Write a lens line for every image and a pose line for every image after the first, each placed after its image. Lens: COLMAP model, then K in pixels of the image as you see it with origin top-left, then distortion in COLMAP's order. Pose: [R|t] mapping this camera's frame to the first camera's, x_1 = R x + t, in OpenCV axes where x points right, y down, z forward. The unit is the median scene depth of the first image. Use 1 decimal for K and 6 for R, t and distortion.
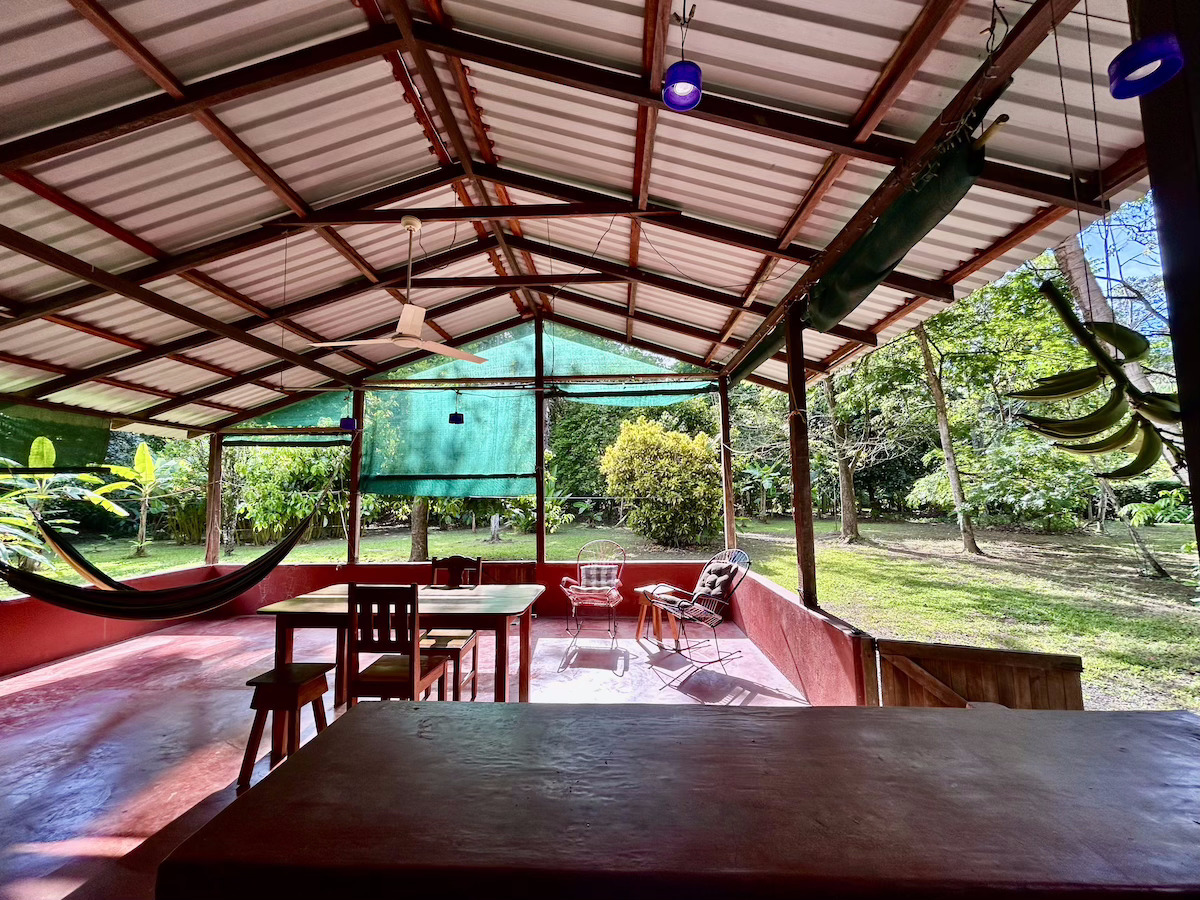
lens RADIAL K [[491.0, 0, 594.3], [0, 491.0, 448.3], [0, 0, 1]] dist [0.000225, 0.000488]
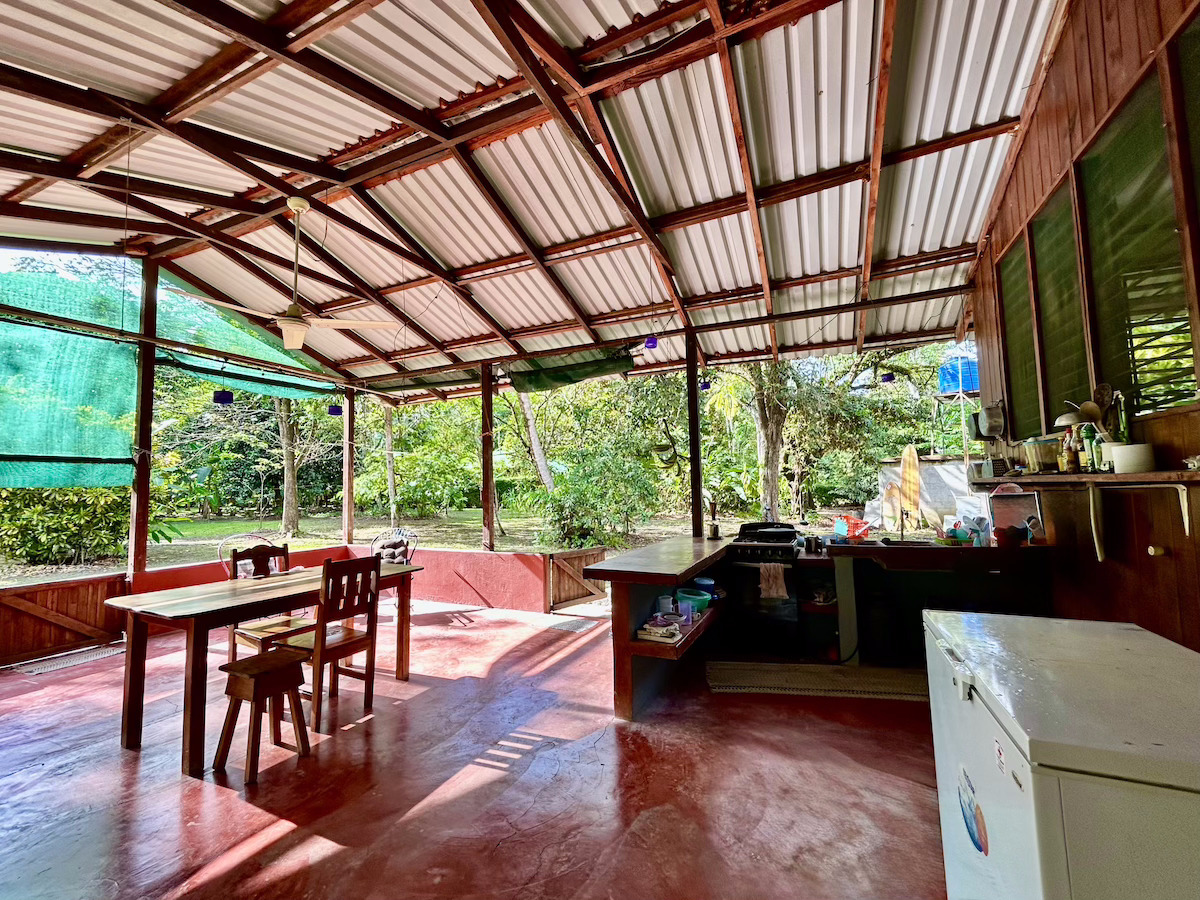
lens RADIAL K [[490.0, 0, 598.8], [0, 490.0, 448.1], [0, 0, 1]] dist [0.001516, 0.000718]
pose [[0.379651, 0.075819, 0.922018, -0.243584], [-0.076291, 0.995807, -0.050473, 0.007649], [-0.921979, -0.051180, 0.383843, 0.011306]]
